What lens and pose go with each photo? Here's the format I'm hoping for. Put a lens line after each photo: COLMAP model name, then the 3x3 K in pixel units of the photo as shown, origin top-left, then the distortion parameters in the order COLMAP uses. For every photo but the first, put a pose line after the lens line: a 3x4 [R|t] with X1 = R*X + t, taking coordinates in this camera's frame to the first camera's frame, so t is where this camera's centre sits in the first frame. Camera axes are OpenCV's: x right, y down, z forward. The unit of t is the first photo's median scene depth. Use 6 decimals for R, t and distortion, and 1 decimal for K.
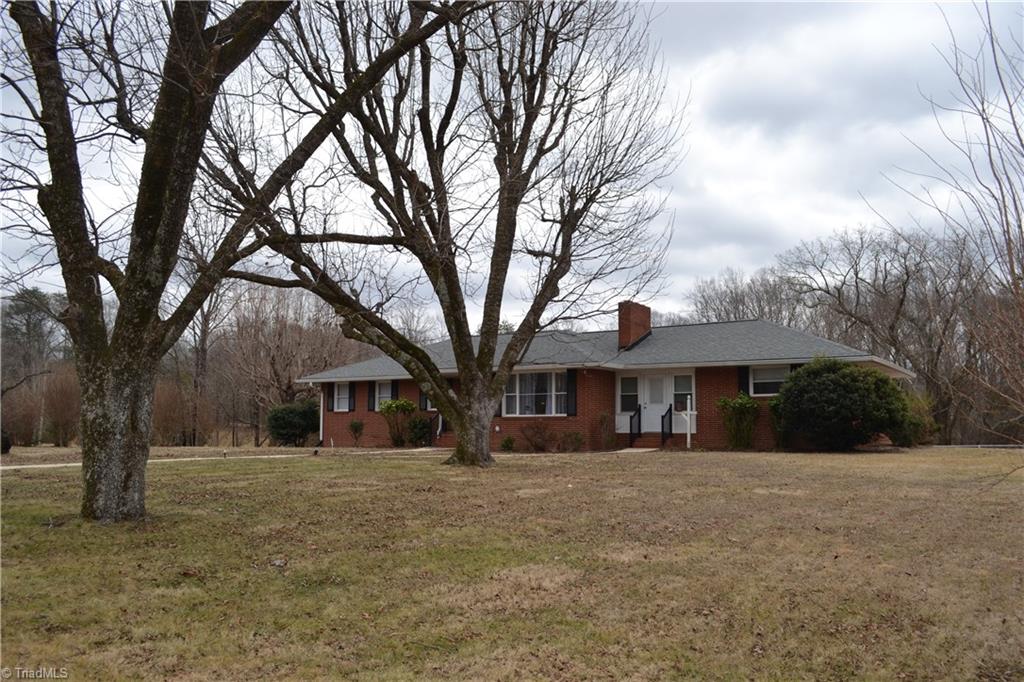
lens RADIAL K [[842.6, 0, 512.0], [0, 842.6, 341.0], [0, 0, 1]] dist [-0.048357, -0.002681]
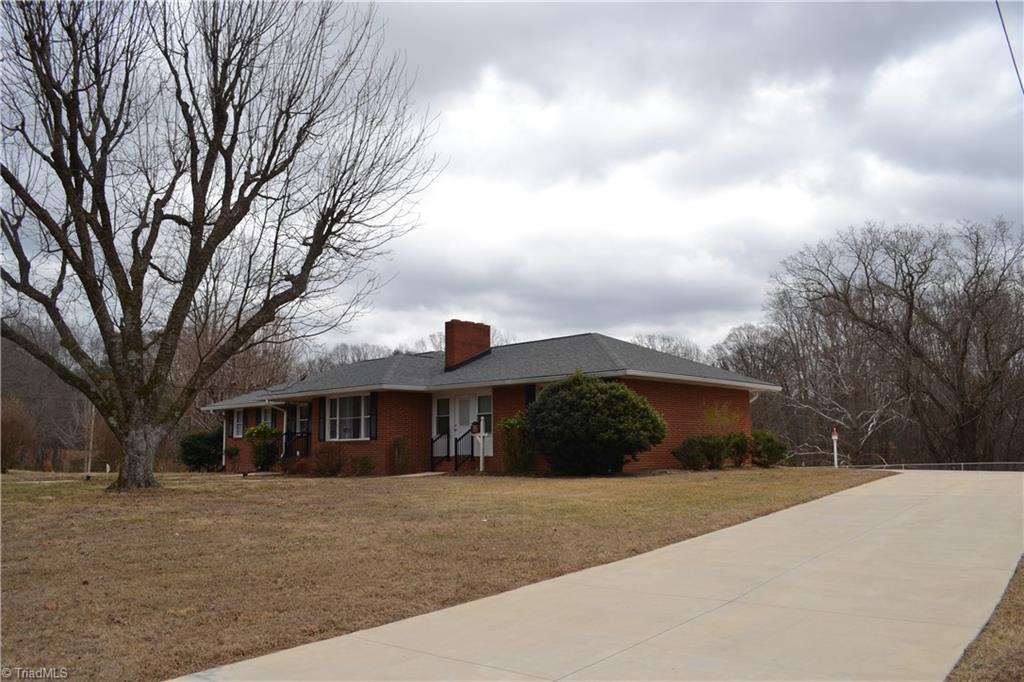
lens RADIAL K [[842.6, 0, 512.0], [0, 842.6, 341.0], [0, 0, 1]] dist [-0.048357, -0.002681]
pose [[0.984754, -0.034616, -0.170472, 0.394290], [0.030378, 0.999163, -0.027407, 0.005343], [0.171278, 0.021810, 0.984981, 0.054237]]
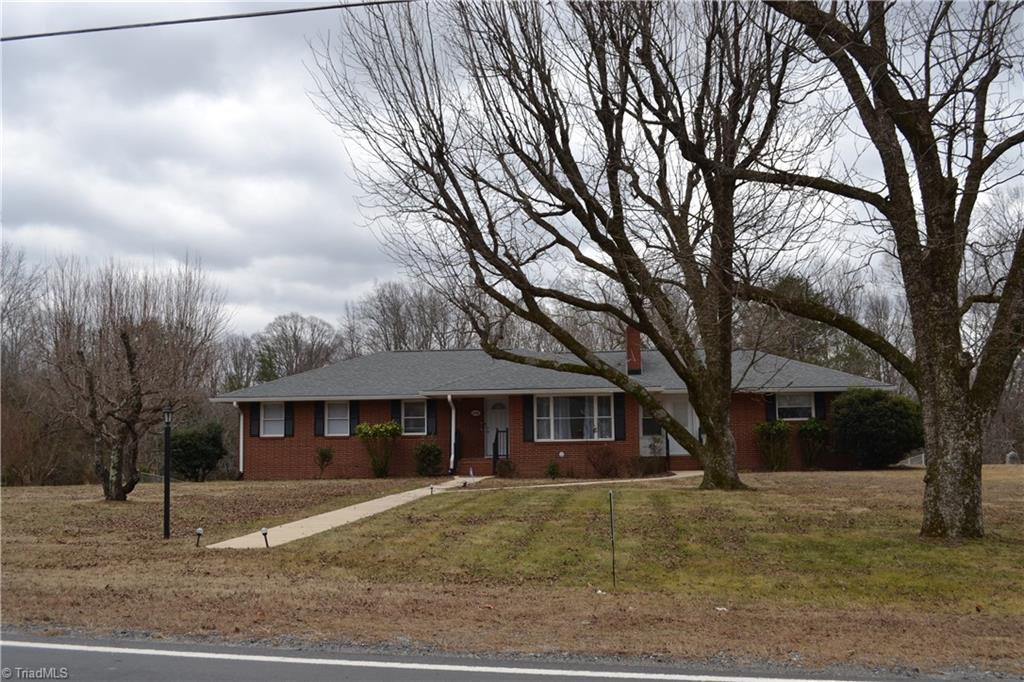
lens RADIAL K [[977.9, 0, 512.0], [0, 977.9, 341.0], [0, 0, 1]] dist [-0.019923, -0.010027]
pose [[0.885765, 0.036926, 0.462663, -0.572676], [-0.033729, 0.999316, -0.015183, -0.006452], [-0.462907, -0.002157, 0.886404, 0.029369]]
